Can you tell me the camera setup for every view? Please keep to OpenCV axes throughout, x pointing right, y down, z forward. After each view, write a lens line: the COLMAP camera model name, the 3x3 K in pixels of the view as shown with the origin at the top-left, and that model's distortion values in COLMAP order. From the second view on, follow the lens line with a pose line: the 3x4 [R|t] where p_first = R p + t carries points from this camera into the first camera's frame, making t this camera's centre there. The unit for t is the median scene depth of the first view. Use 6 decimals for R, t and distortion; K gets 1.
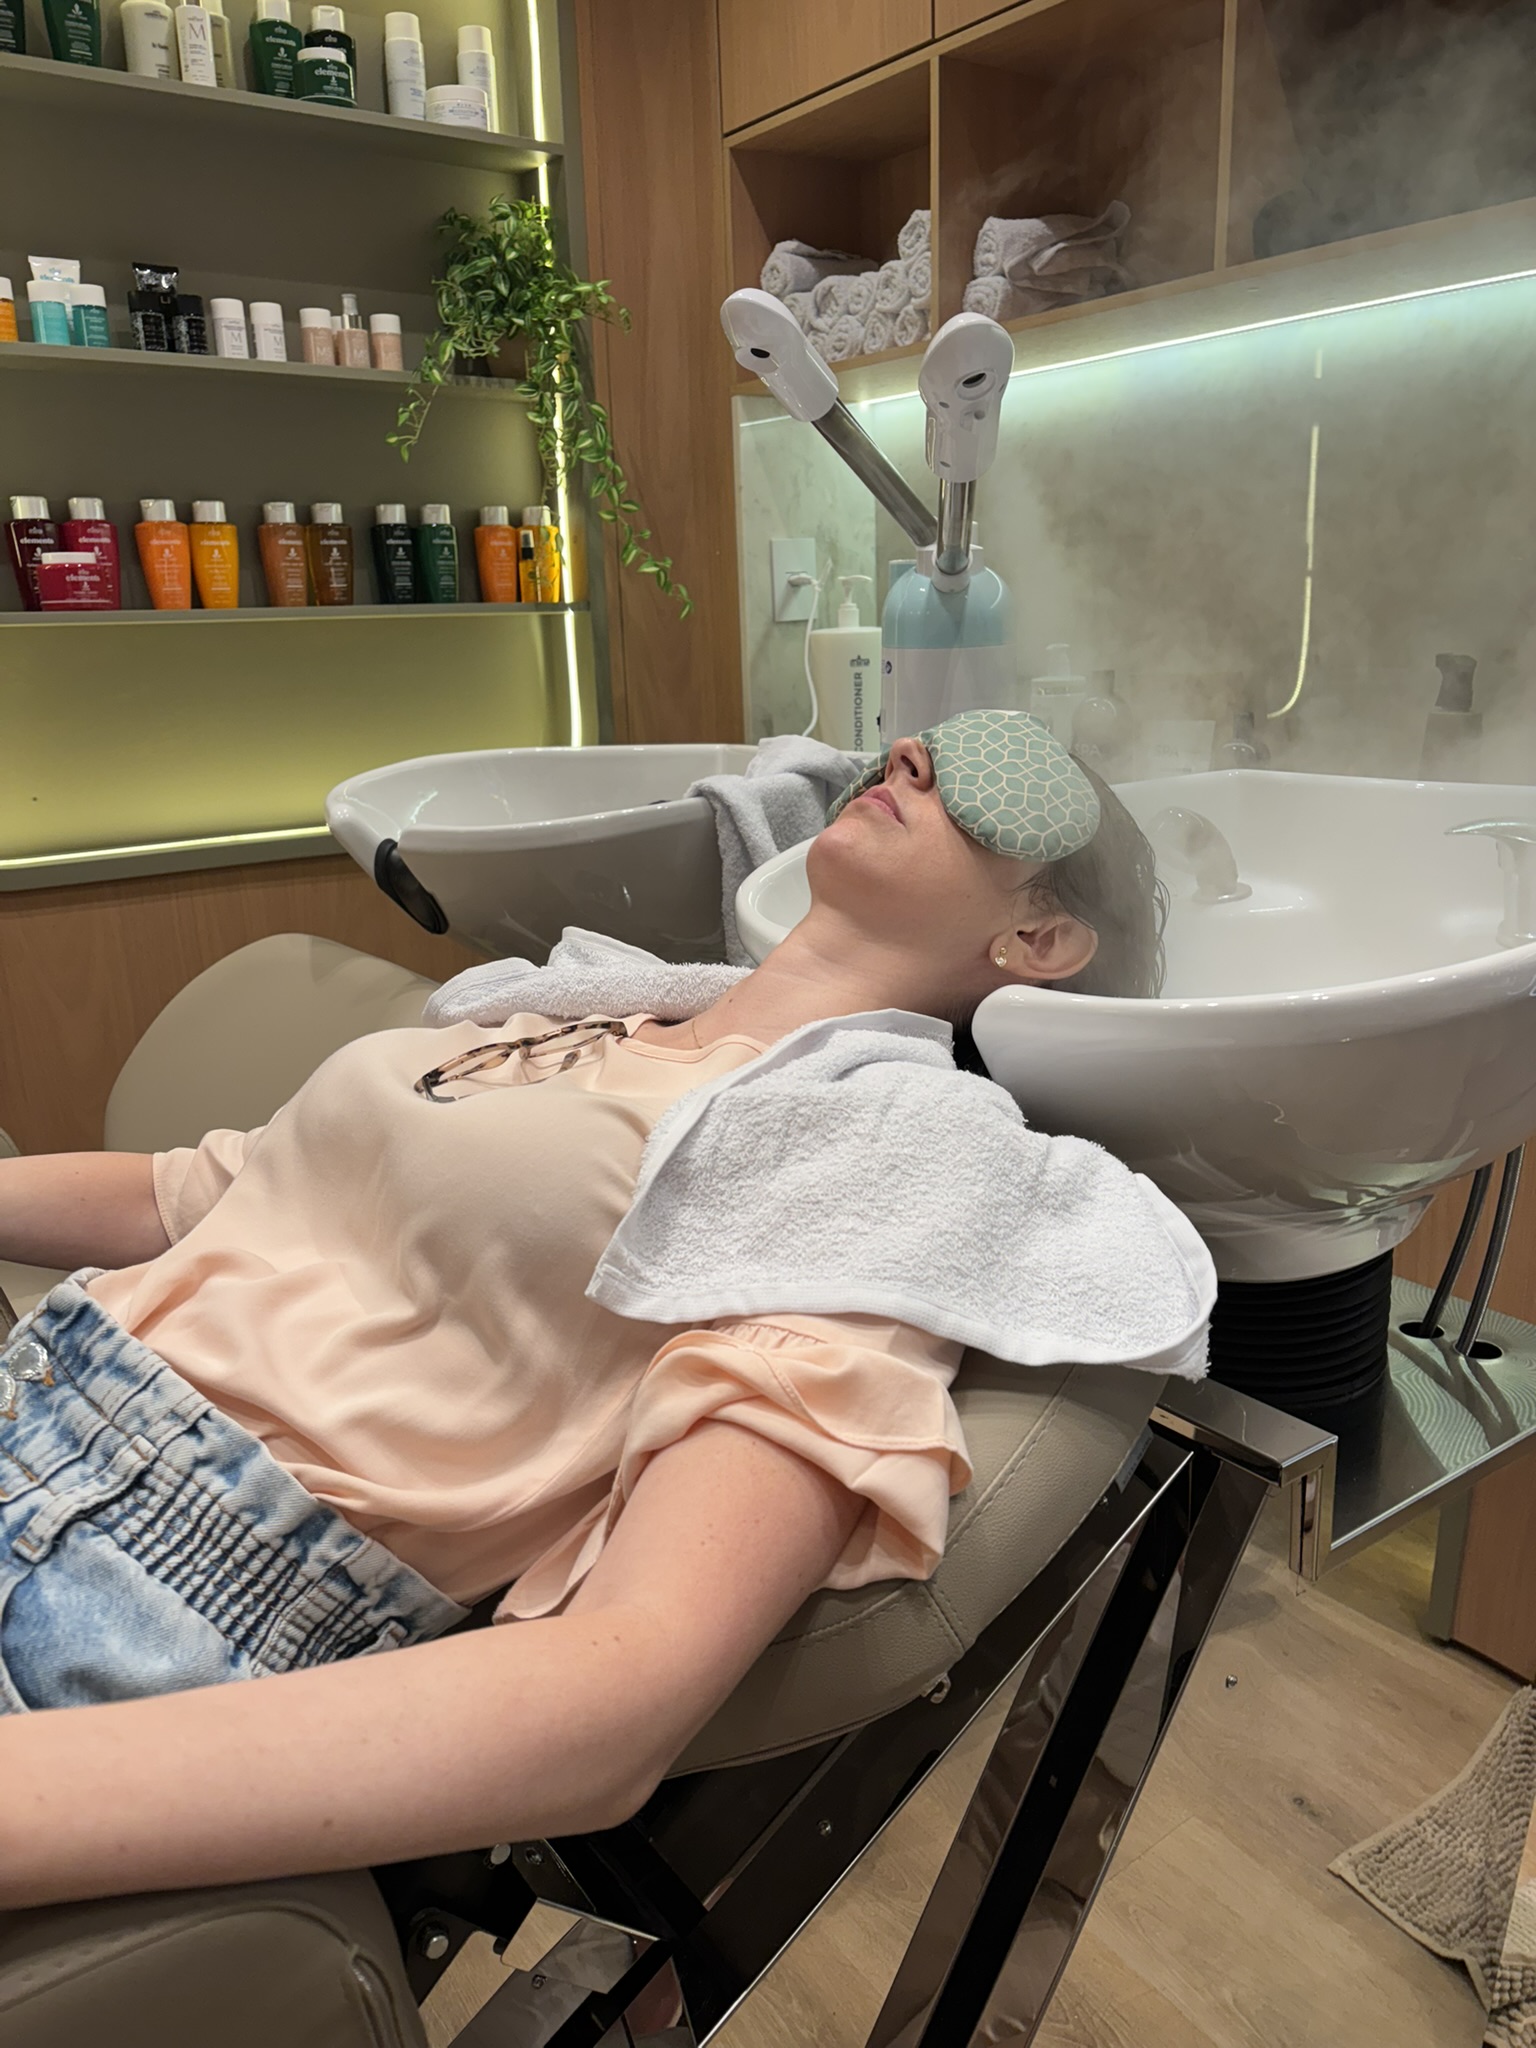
lens RADIAL K [[1570.9, 0, 768.0], [0, 1570.9, 1024.0], [0, 0, 1]] dist [0.058430, -0.062534]
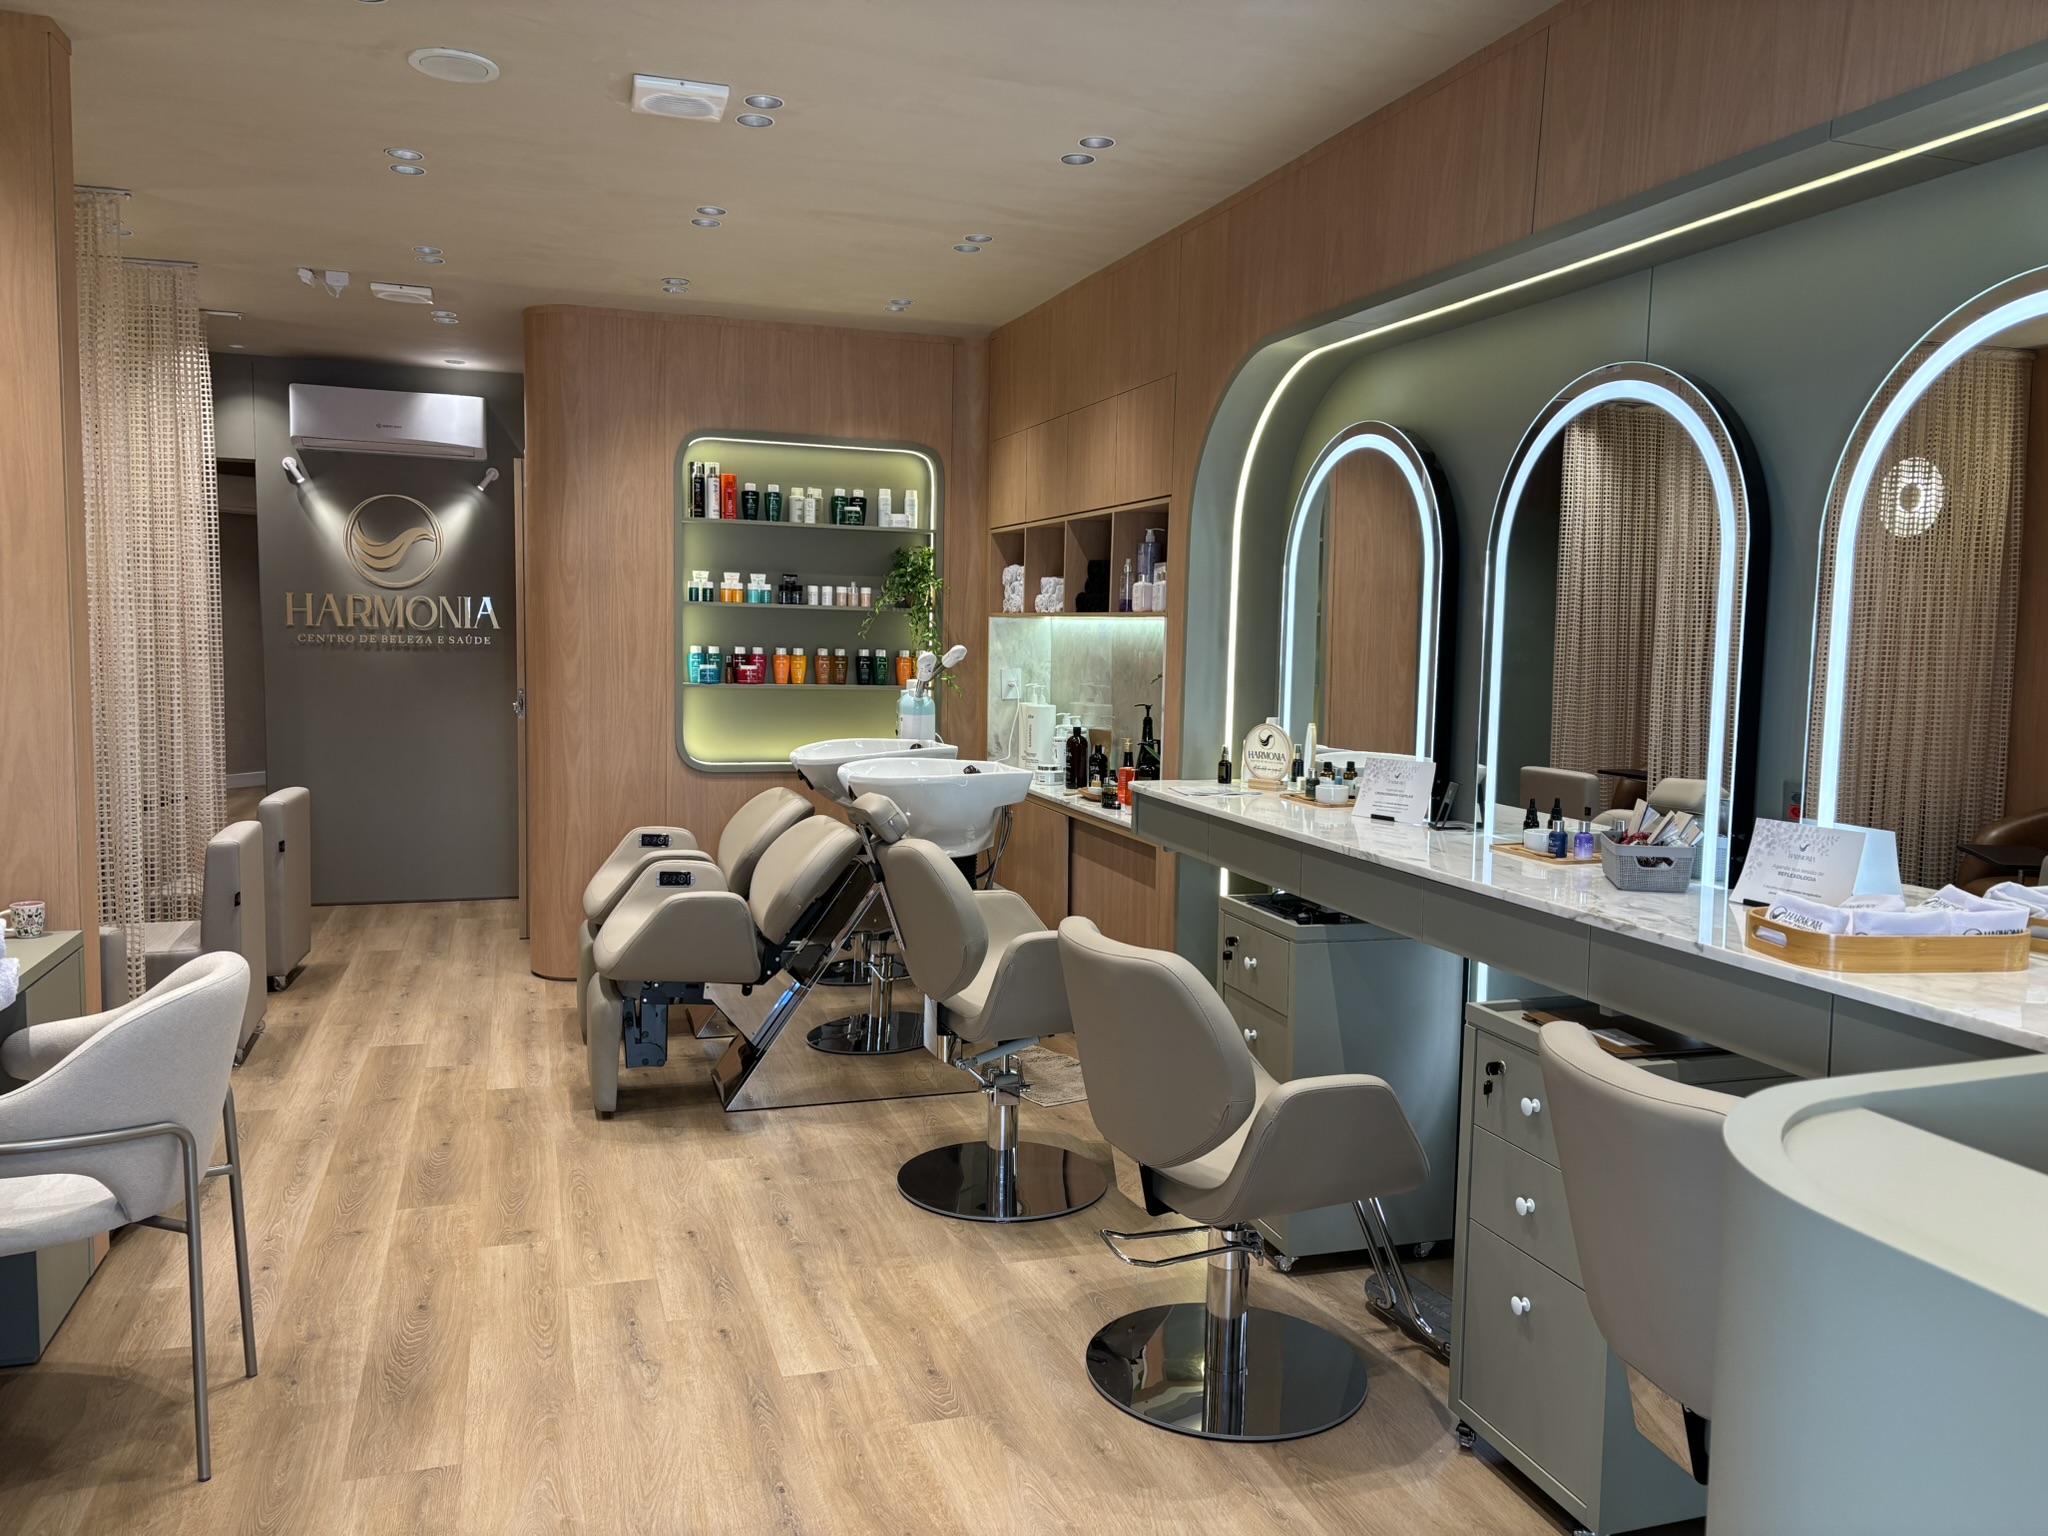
lens RADIAL K [[1509.3, 0, 1055.0], [0, 1509.3, 765.7], [0, 0, 1]] dist [-0.005555, -0.030554]
pose [[0.955008, 0.080523, -0.285439, 0.887592], [-0.126630, 0.981008, -0.146928, 0.223737], [0.268186, 0.176462, 0.947068, -1.428141]]
